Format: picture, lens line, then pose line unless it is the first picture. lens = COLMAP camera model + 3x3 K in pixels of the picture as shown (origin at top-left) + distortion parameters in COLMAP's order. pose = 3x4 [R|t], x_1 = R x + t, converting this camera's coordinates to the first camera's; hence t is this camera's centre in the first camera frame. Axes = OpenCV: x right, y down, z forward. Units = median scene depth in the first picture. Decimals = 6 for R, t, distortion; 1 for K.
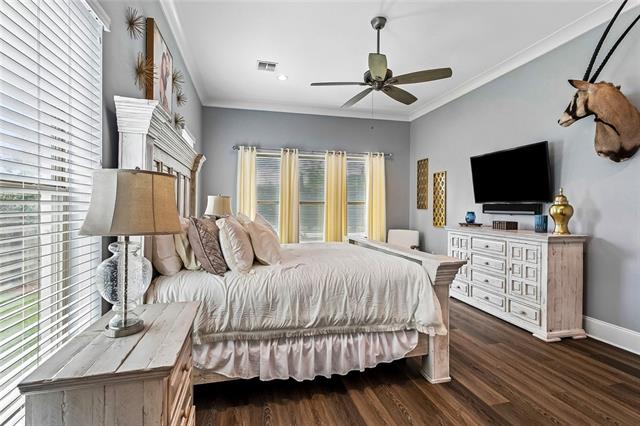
lens RADIAL K [[309.4, 0, 320.0], [0, 309.4, 213.0], [0, 0, 1]] dist [0.000369, 0.000072]
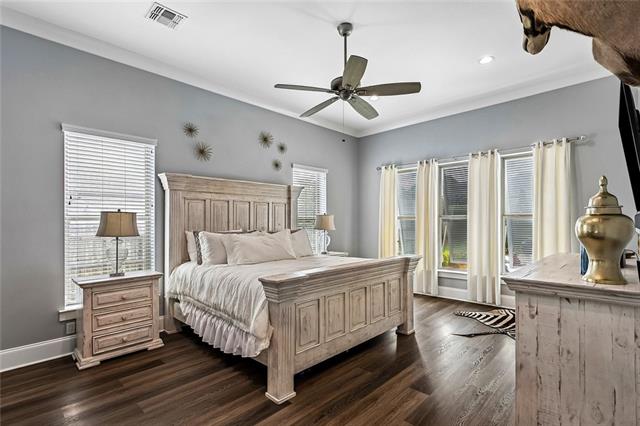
lens RADIAL K [[309.5, 0, 318.8], [0, 309.5, 225.5], [0, 0, 1]] dist [0.001588, 0.000264]
pose [[0.532317, -0.000637, -0.846545, 0.947424], [-0.007621, 0.999956, -0.005544, -0.006139], [0.846511, 0.009402, 0.532289, 0.427716]]
